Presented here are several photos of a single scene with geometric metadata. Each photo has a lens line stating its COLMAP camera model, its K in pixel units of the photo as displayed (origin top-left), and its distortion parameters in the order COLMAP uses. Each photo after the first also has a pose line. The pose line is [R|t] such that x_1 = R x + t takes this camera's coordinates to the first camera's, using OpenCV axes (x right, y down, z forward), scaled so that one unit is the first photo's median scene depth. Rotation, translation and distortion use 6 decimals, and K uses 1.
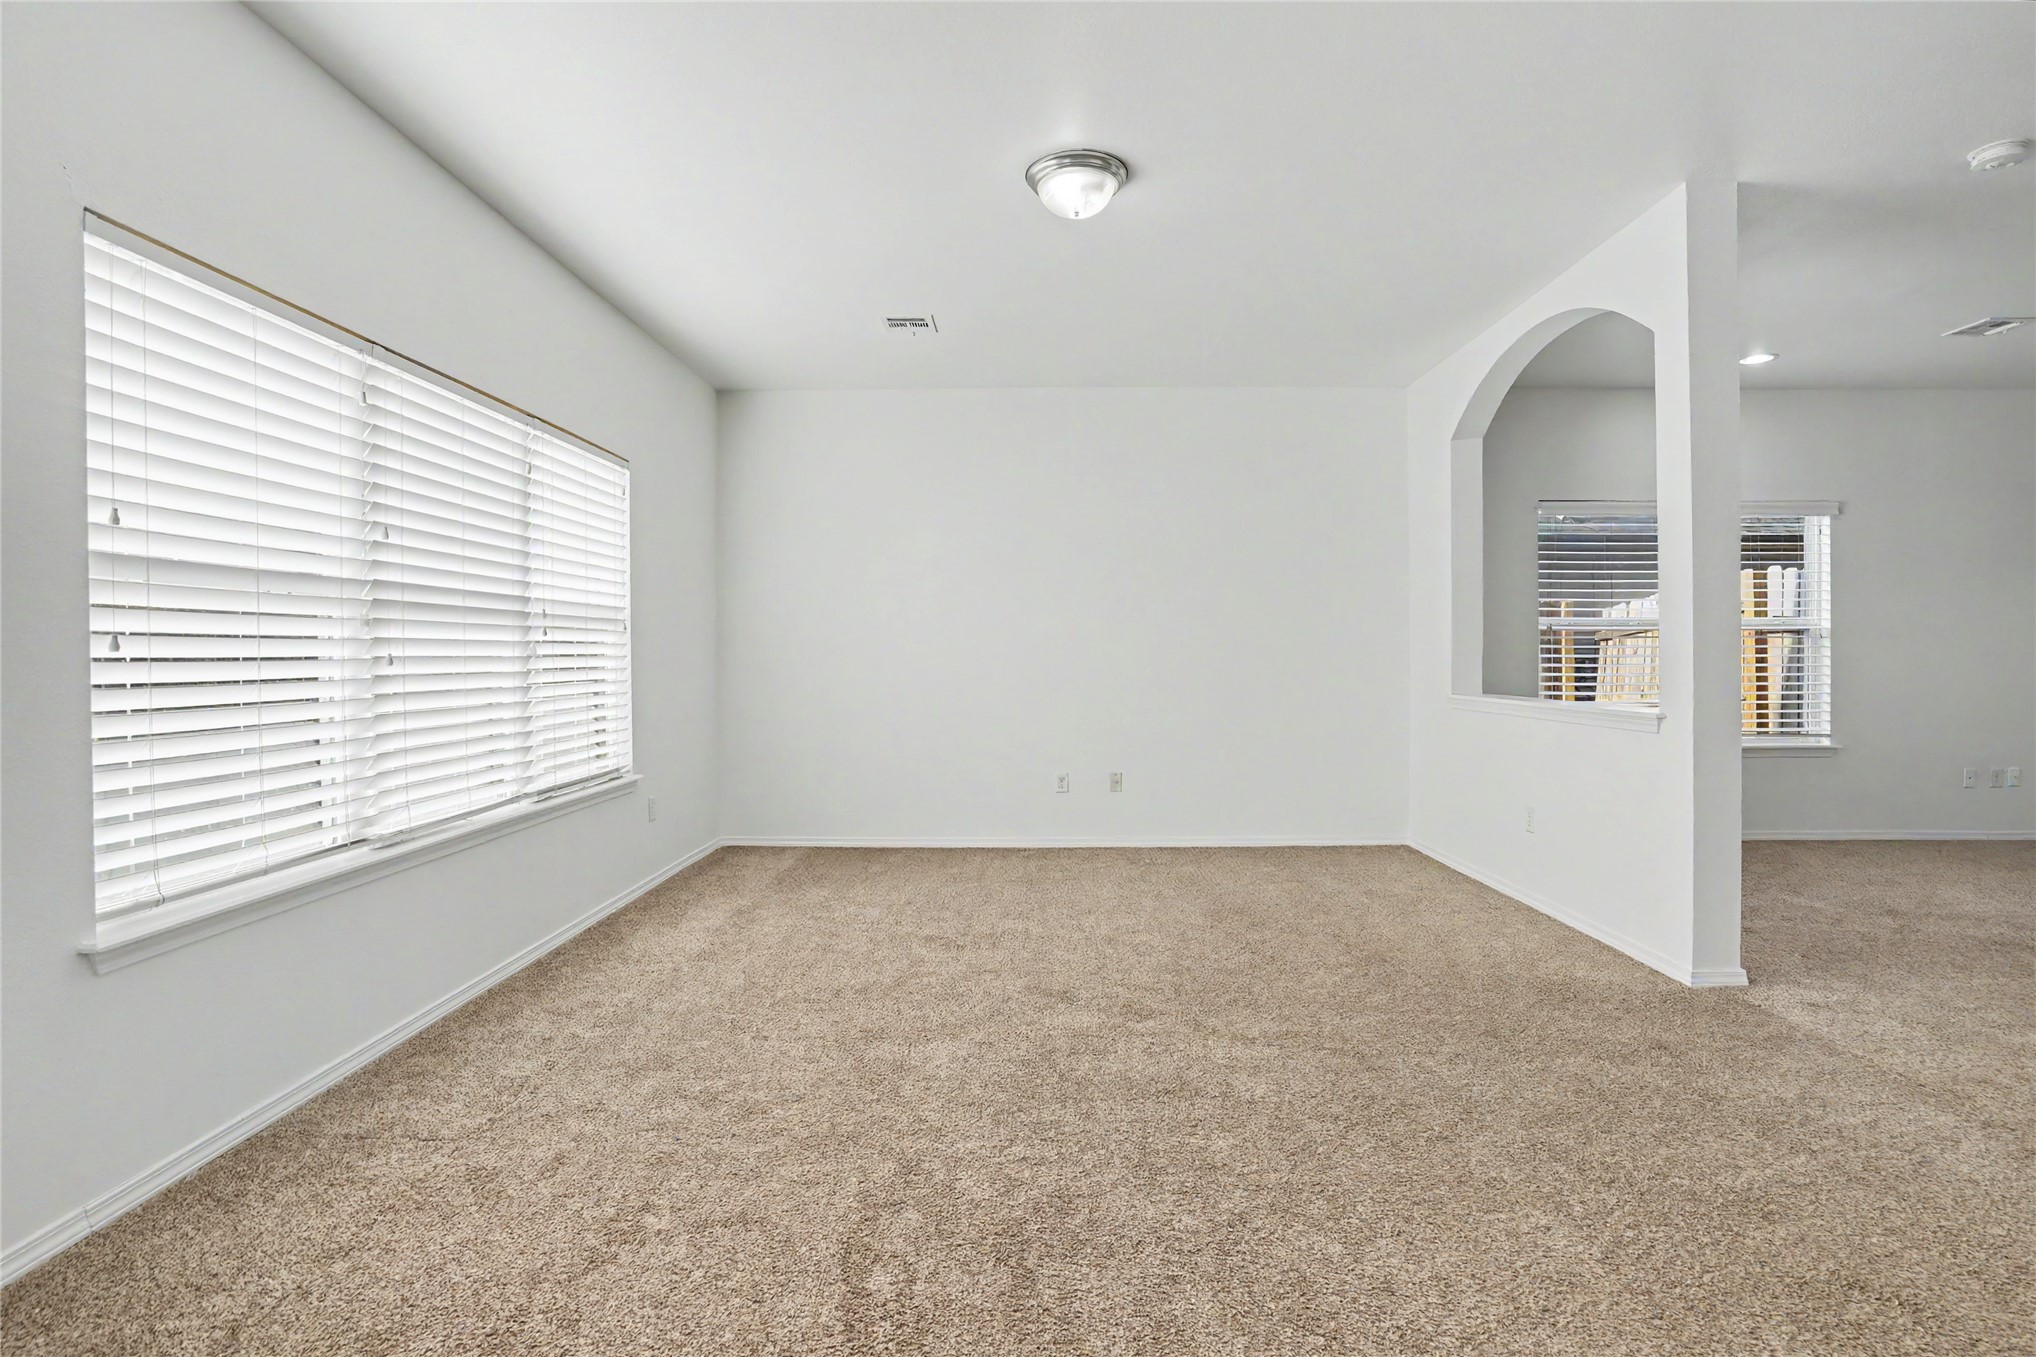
lens RADIAL K [[971.1, 0, 999.1], [0, 971.1, 661.8], [0, 0, 1]] dist [-0.042651, 0.008655]
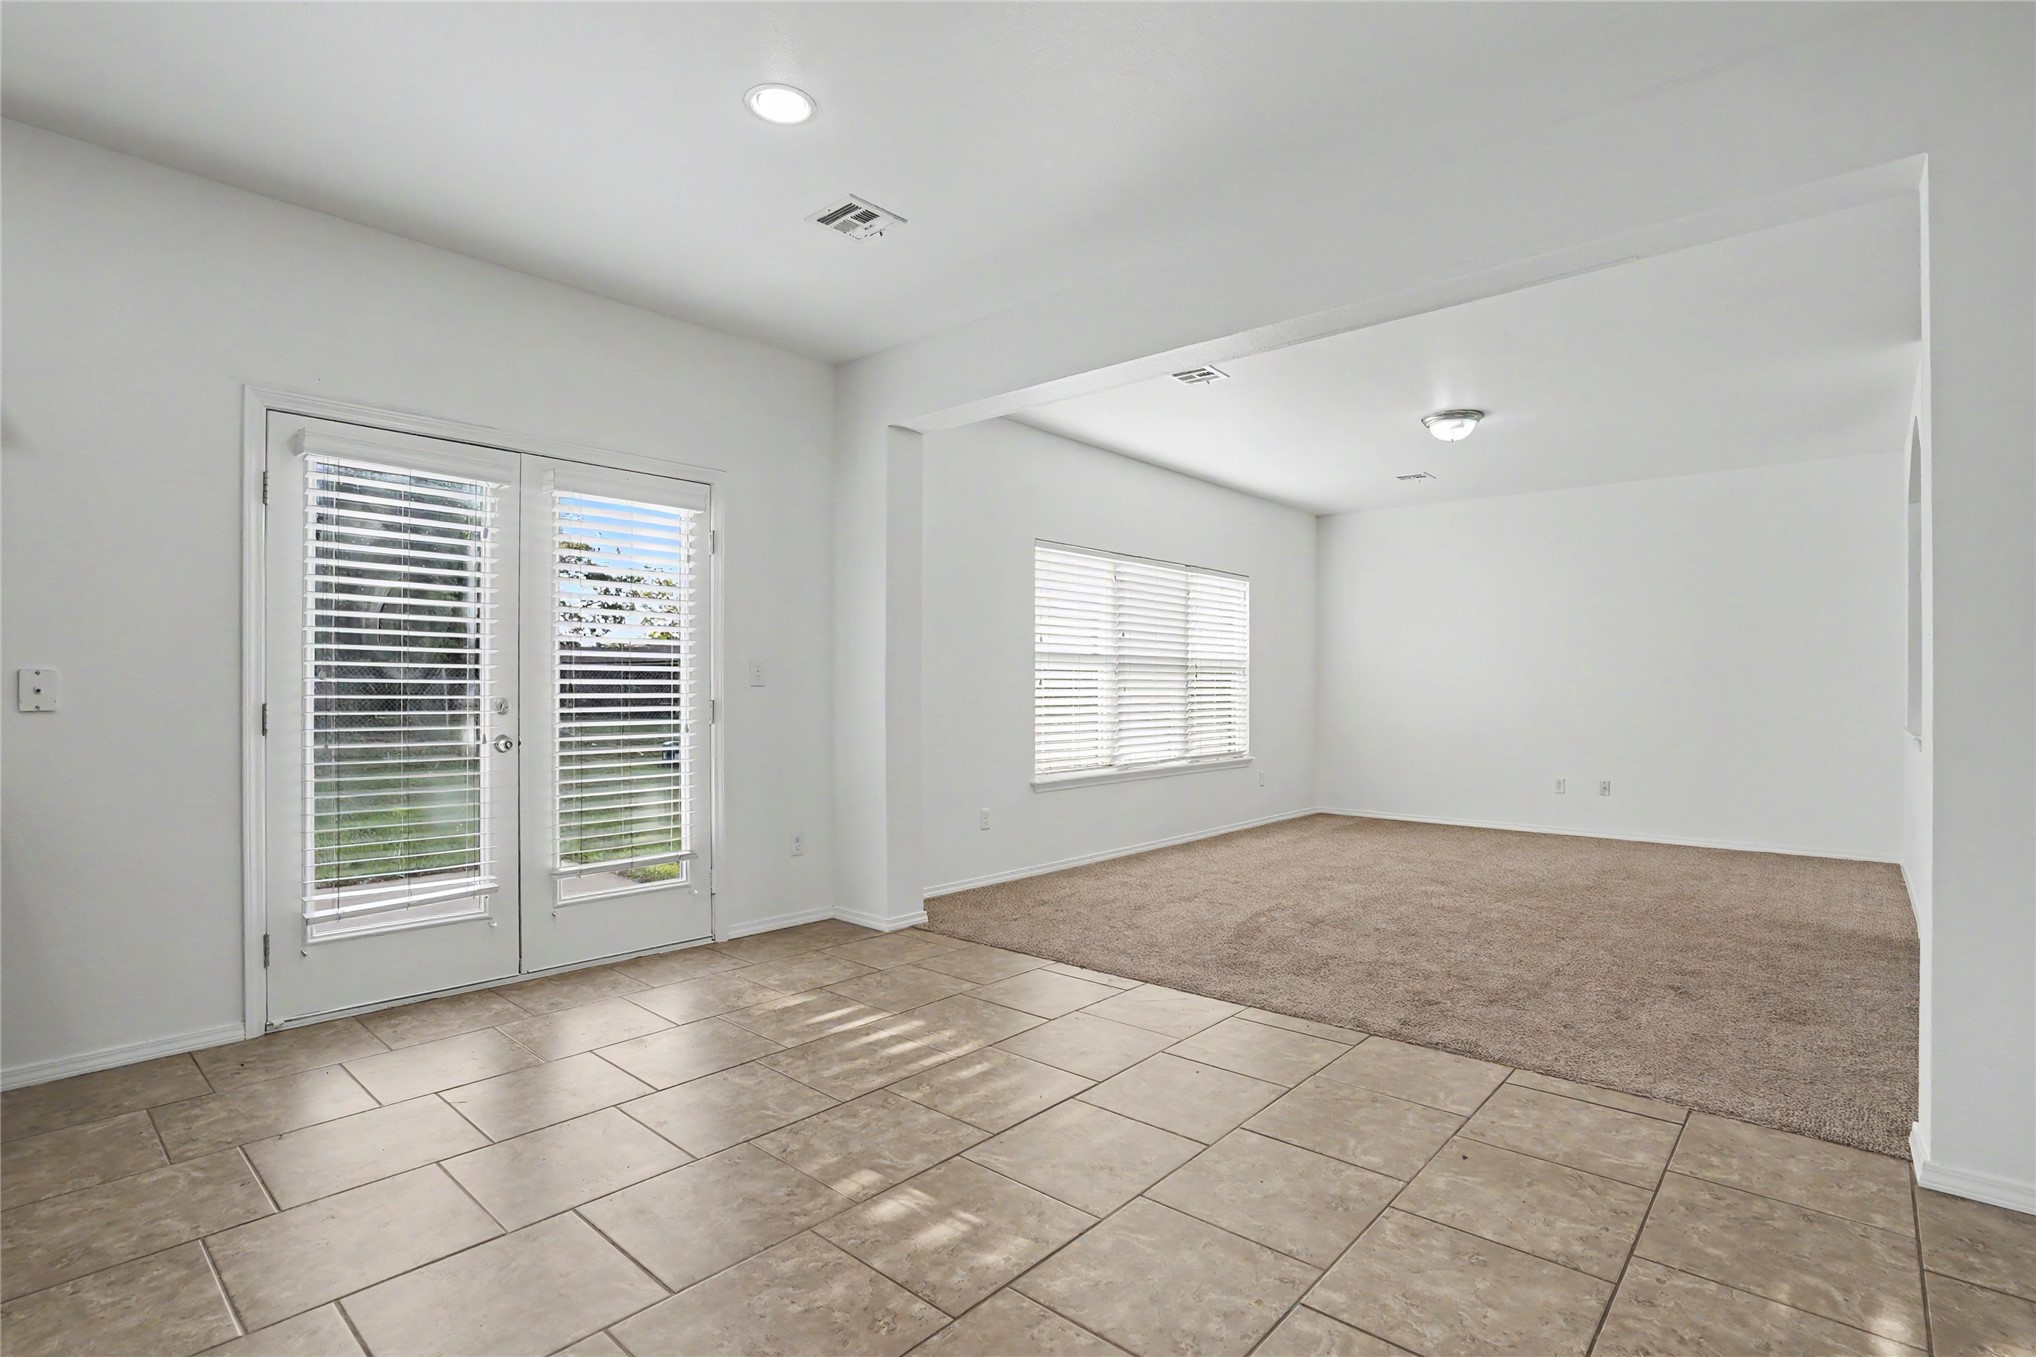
lens RADIAL K [[971.1, 0, 1020.4], [0, 971.1, 689.7], [0, 0, 1]] dist [-0.042651, 0.008655]
pose [[0.769018, 0.007283, -0.639186, 0.630474], [-0.011486, 0.999931, -0.002426, 0.008099], [0.639124, 0.009207, 0.769049, -0.910396]]
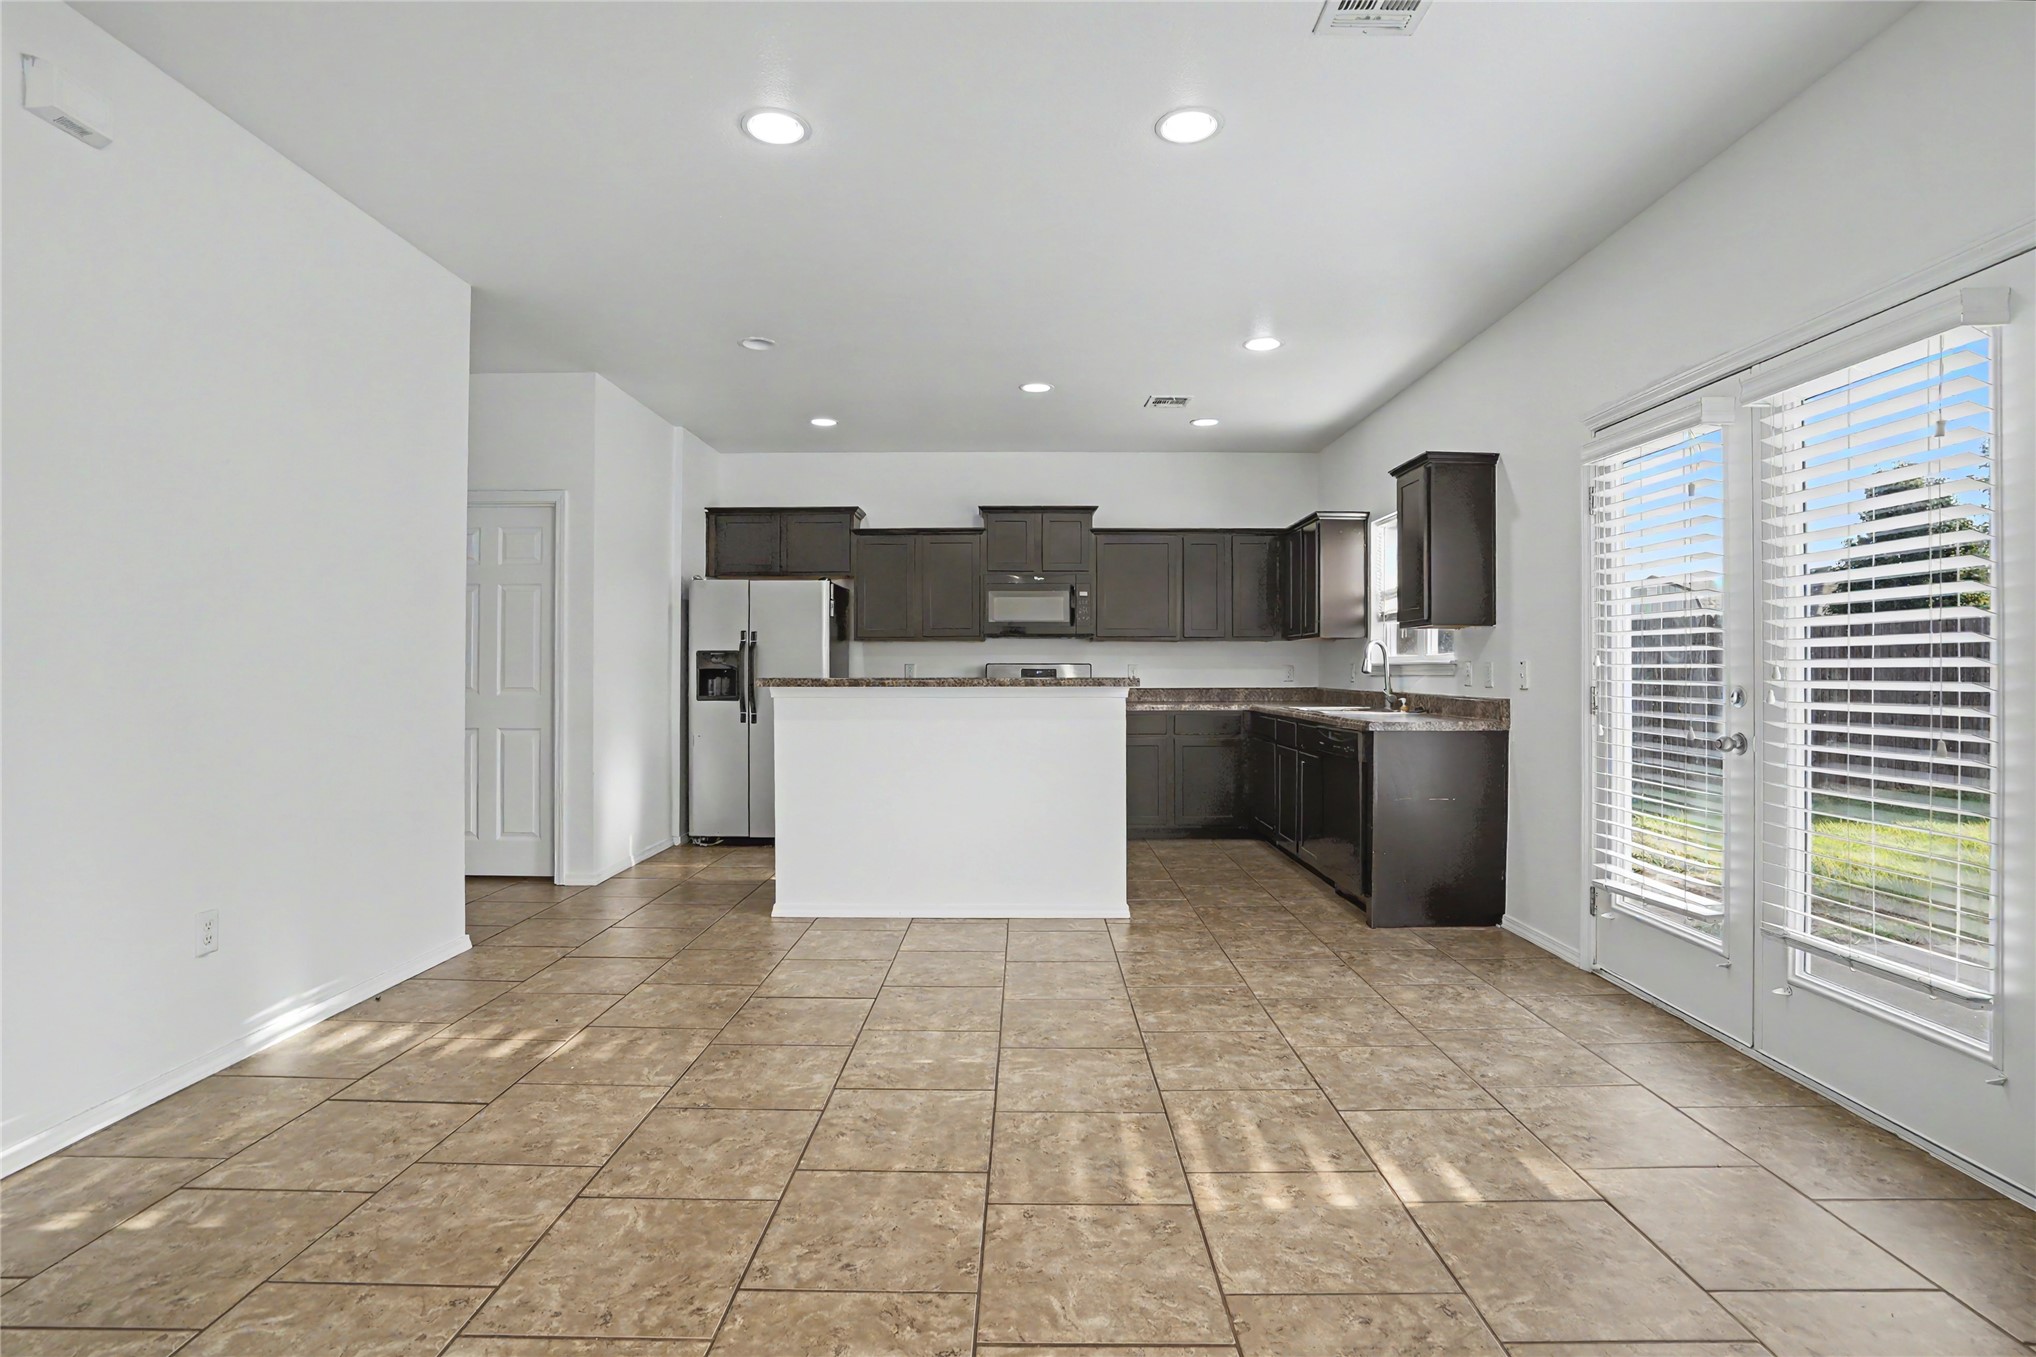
lens RADIAL K [[971.1, 0, 1019.8], [0, 971.1, 672.6], [0, 0, 1]] dist [-0.042651, 0.008655]
pose [[-0.999723, 0.004241, -0.023135, 0.094785], [0.004003, 0.999939, 0.010332, -0.002665], [0.023177, 0.010236, -0.999679, 0.522846]]
